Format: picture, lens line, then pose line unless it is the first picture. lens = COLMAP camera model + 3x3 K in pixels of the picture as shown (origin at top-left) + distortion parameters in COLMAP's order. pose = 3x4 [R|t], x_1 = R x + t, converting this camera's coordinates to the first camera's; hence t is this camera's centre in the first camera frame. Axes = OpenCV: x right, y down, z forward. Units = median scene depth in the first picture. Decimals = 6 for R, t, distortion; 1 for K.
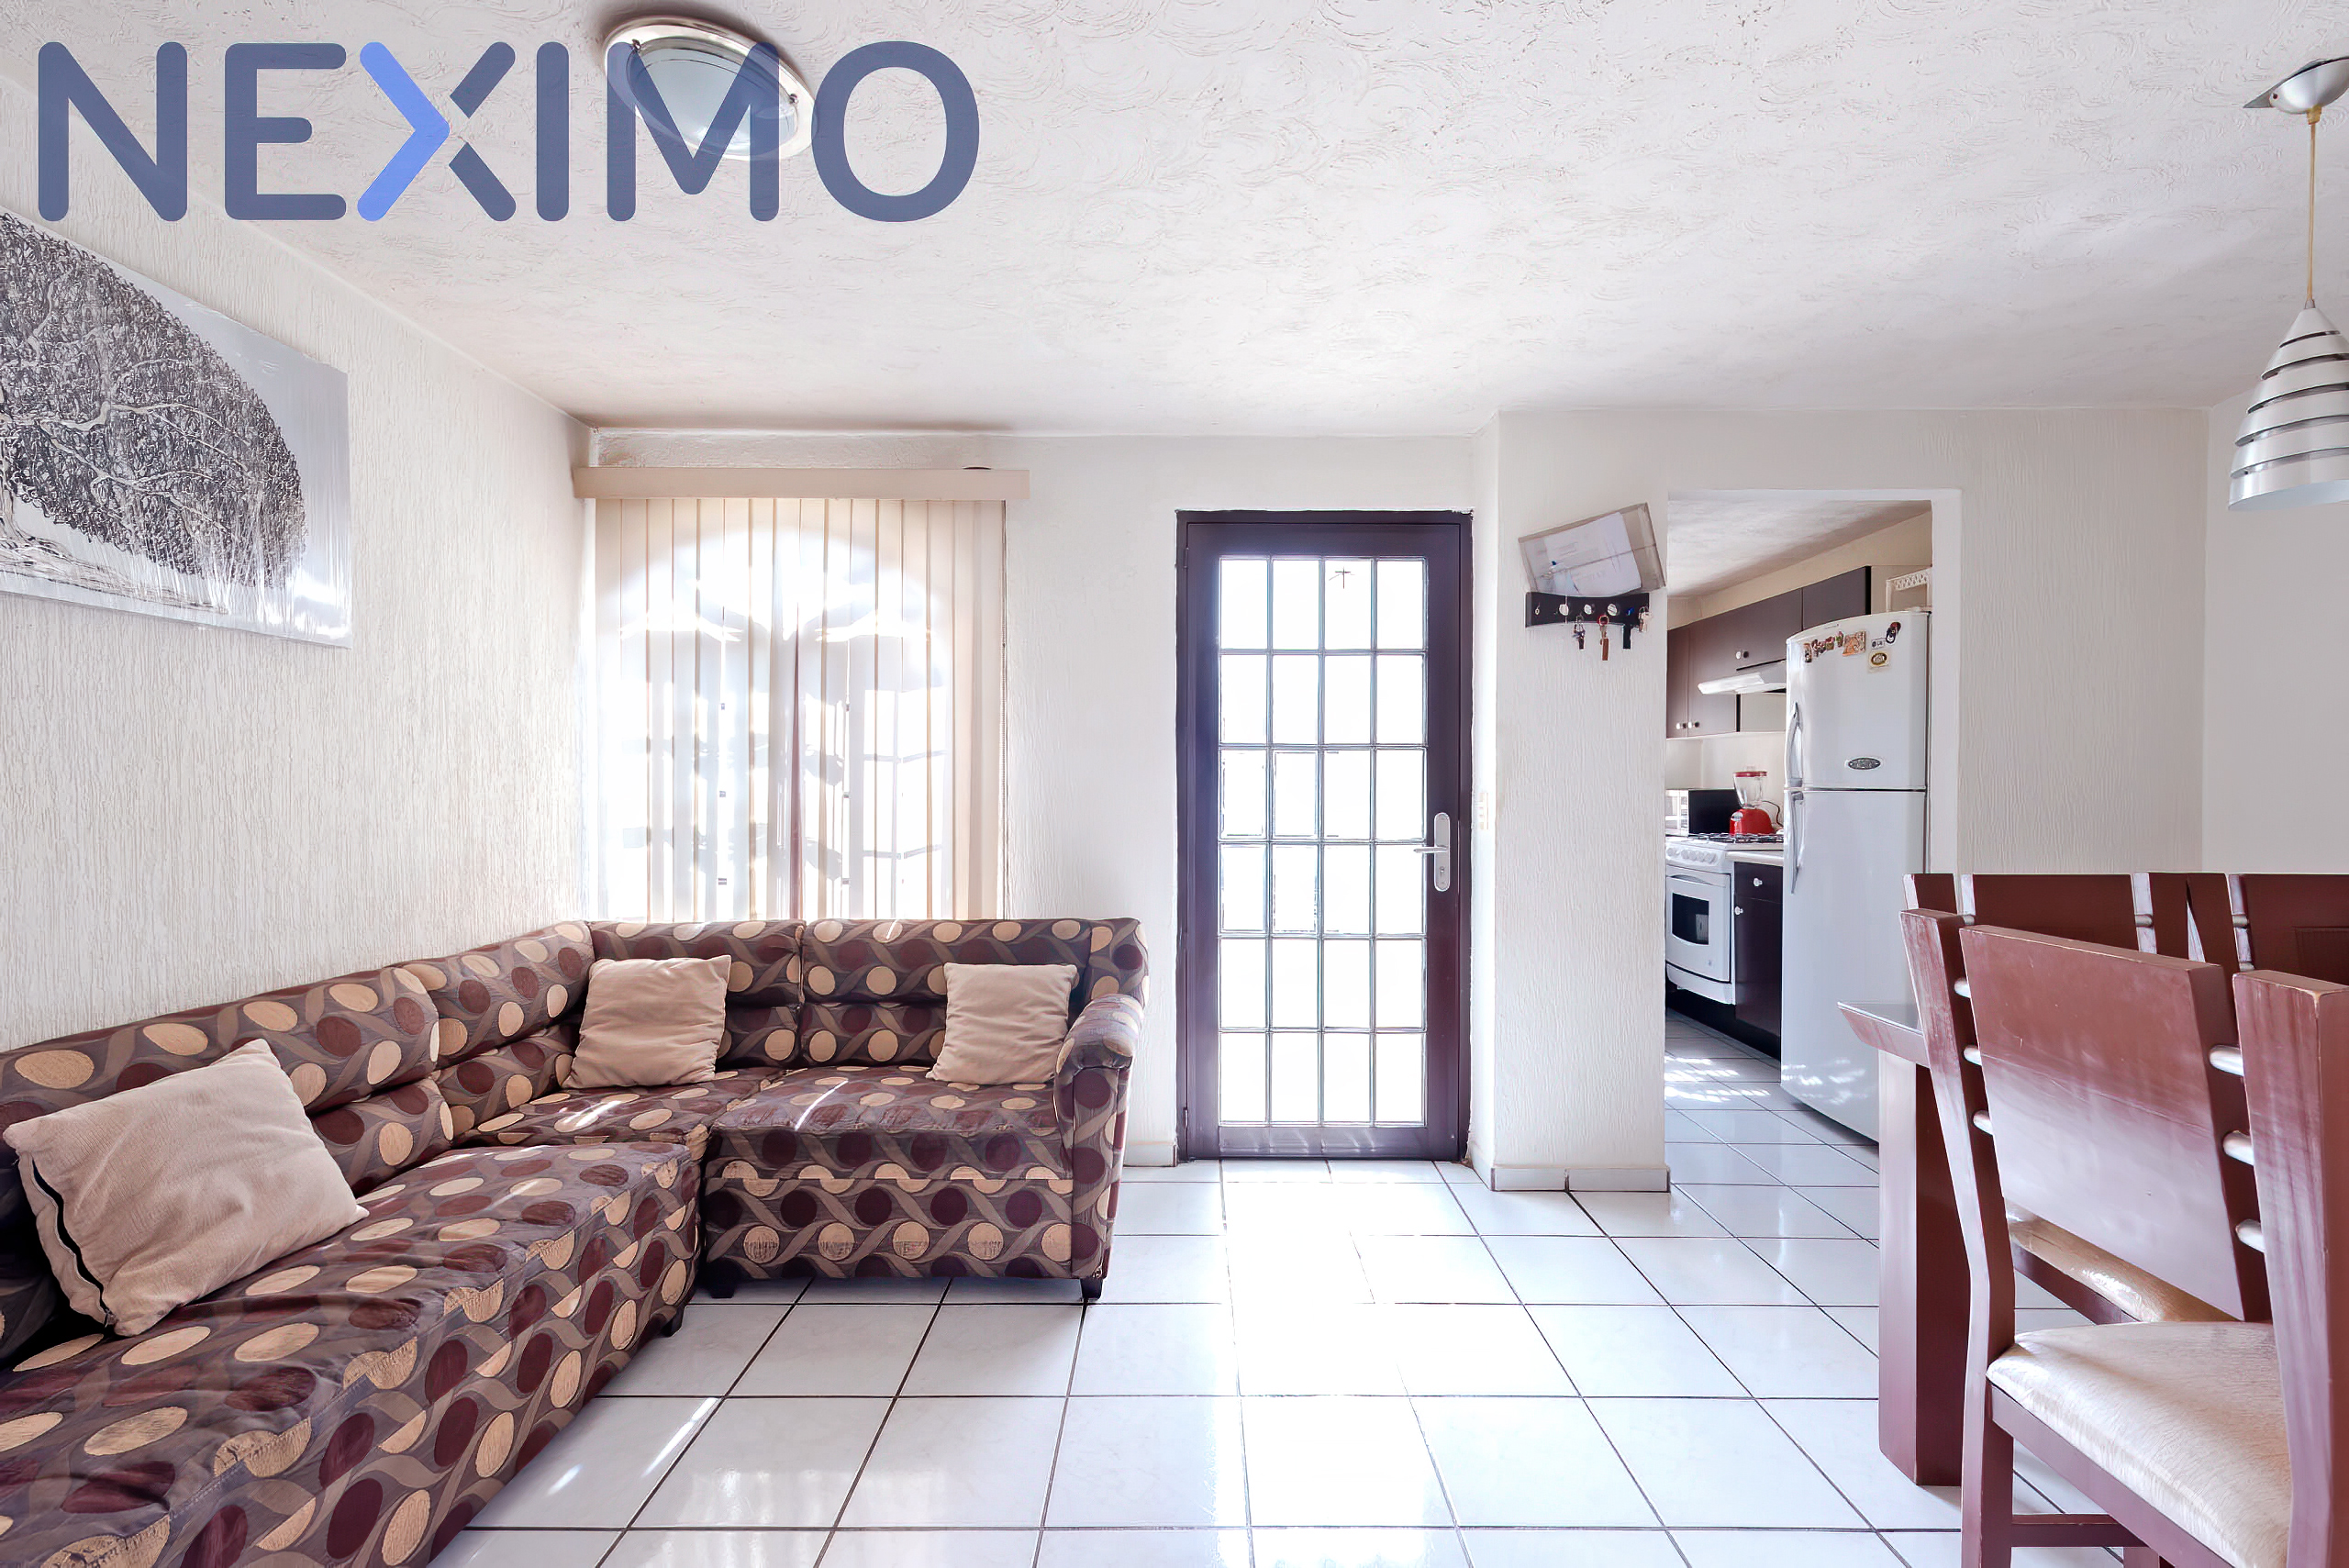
lens RADIAL K [[985.6, 0, 1186.5], [0, 985.6, 790.5], [0, 0, 1]] dist [0.013415, -0.005706]
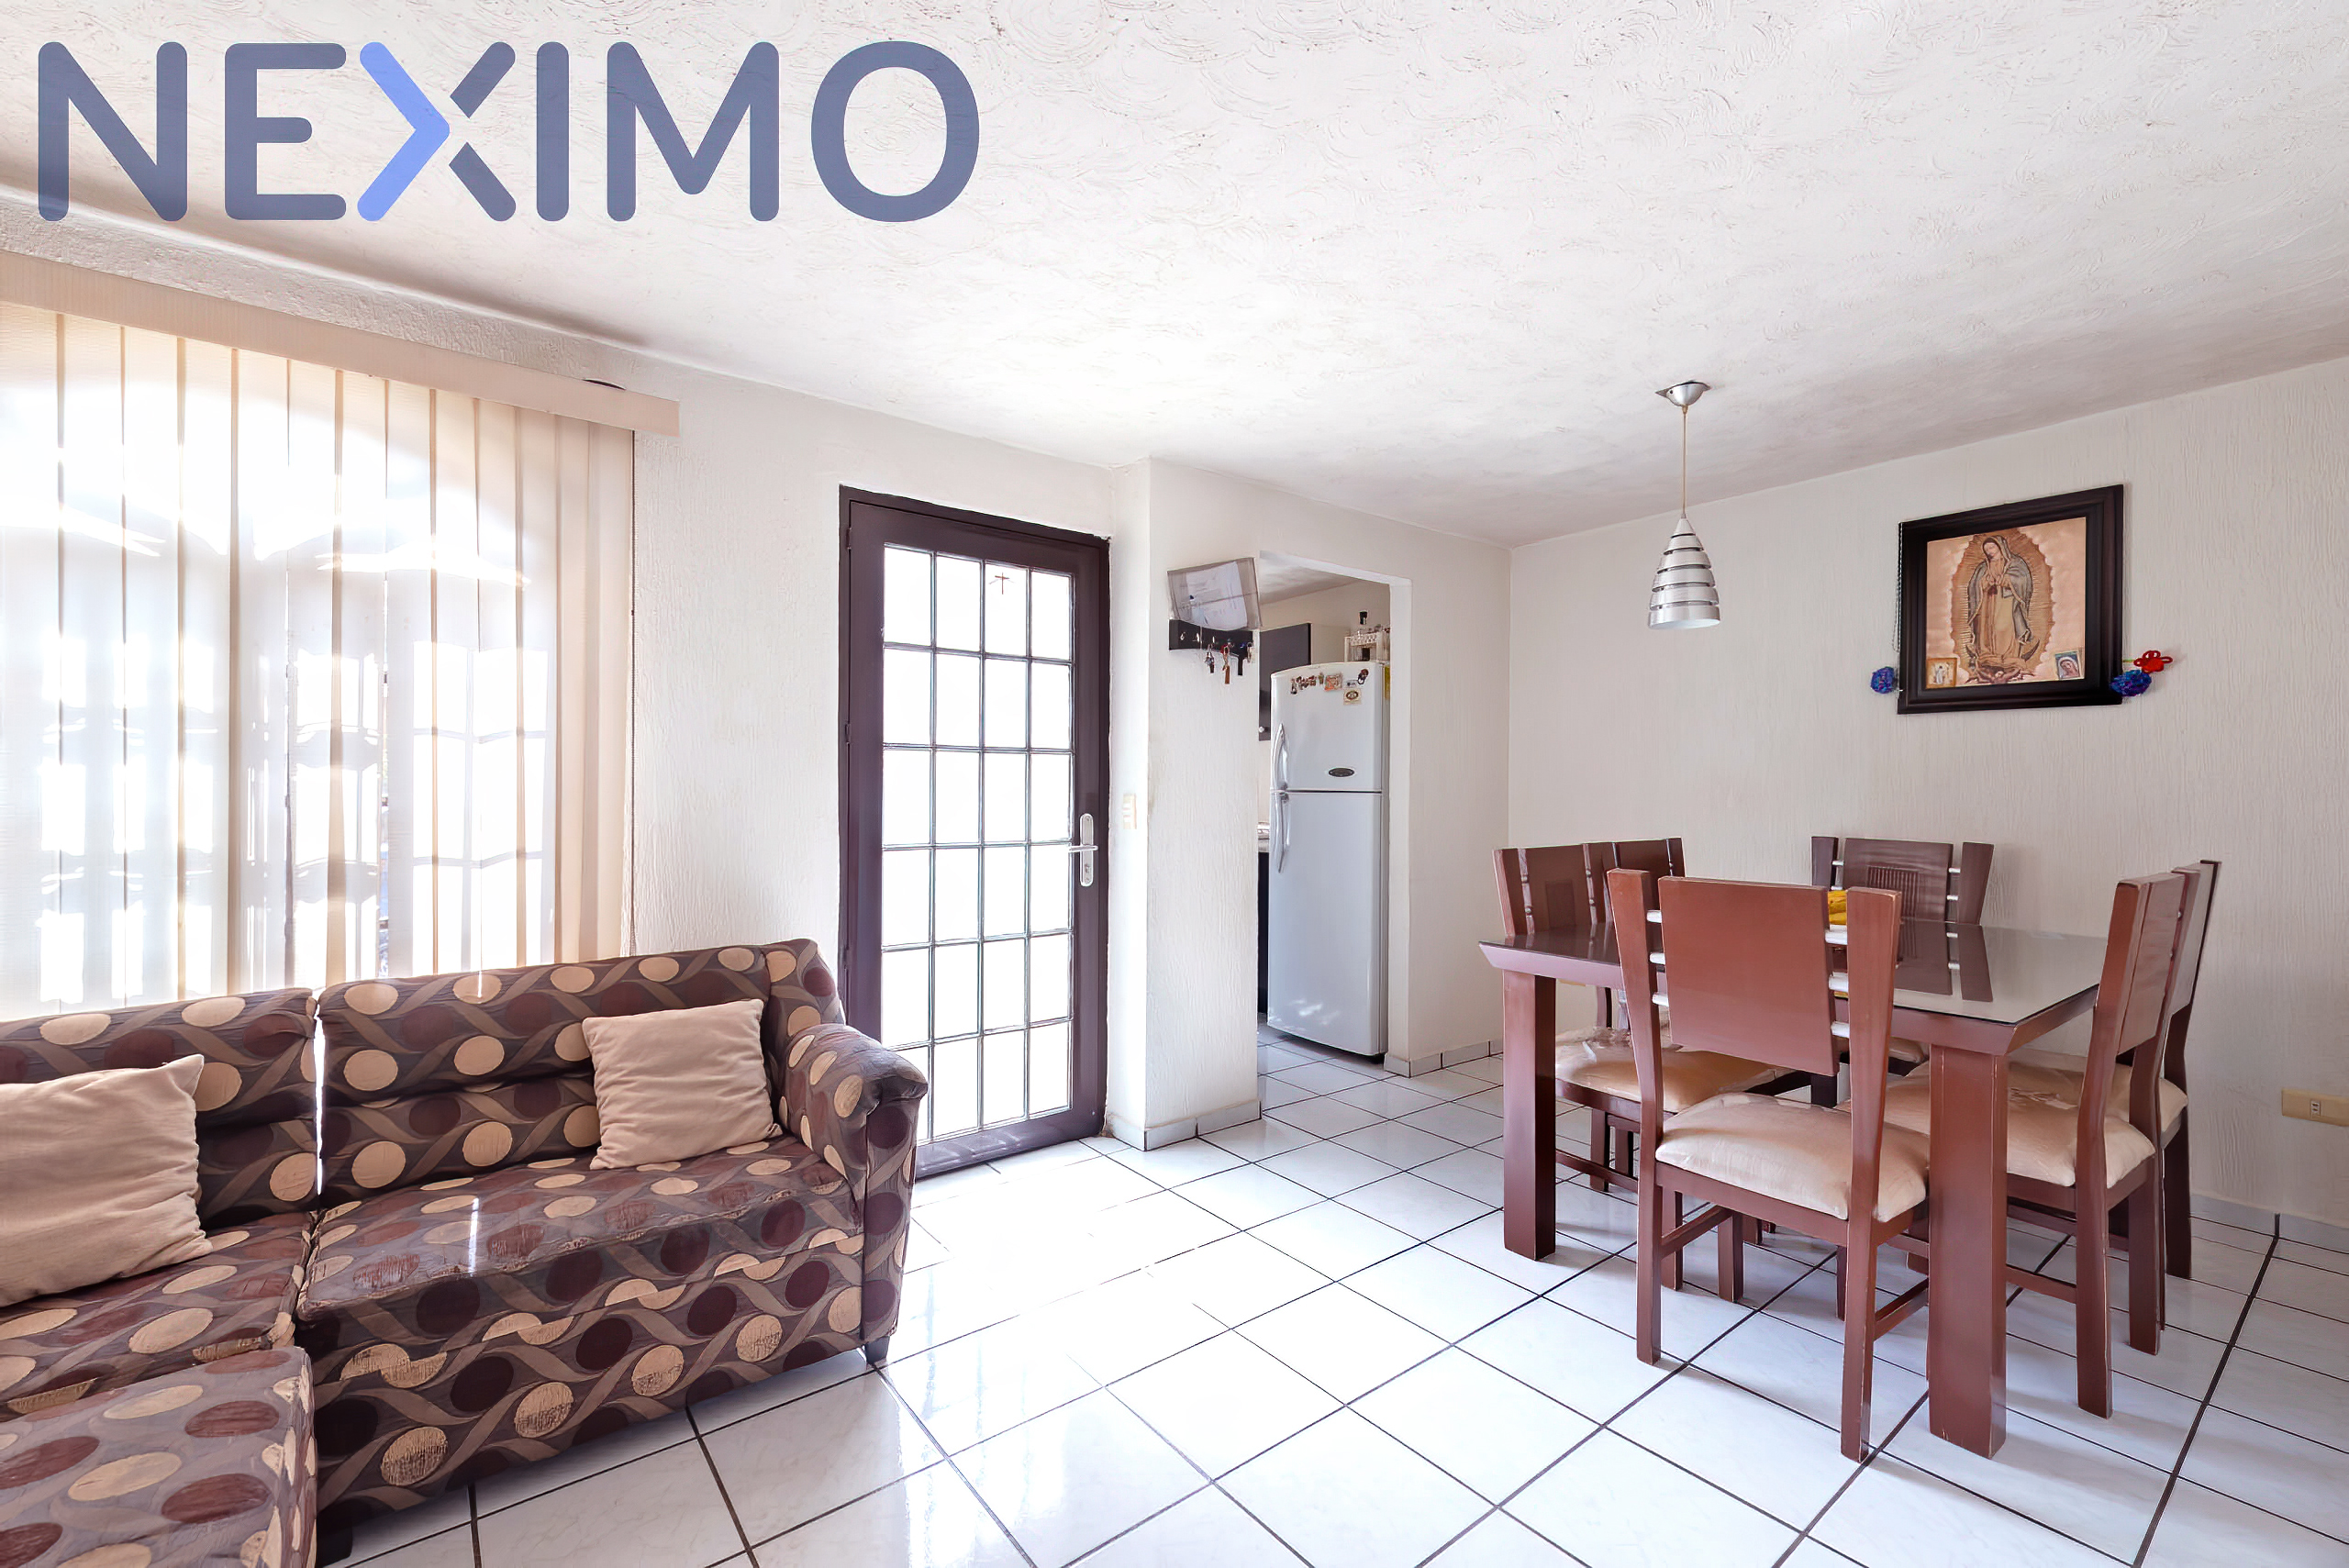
lens RADIAL K [[985.6, 0, 1186.5], [0, 985.6, 790.5], [0, 0, 1]] dist [0.013415, -0.005706]
pose [[0.779886, -0.000077, 0.625922, -0.360076], [0.000710, 0.999999, -0.000761, -0.002366], [-0.625921, 0.001038, 0.779885, 0.102005]]
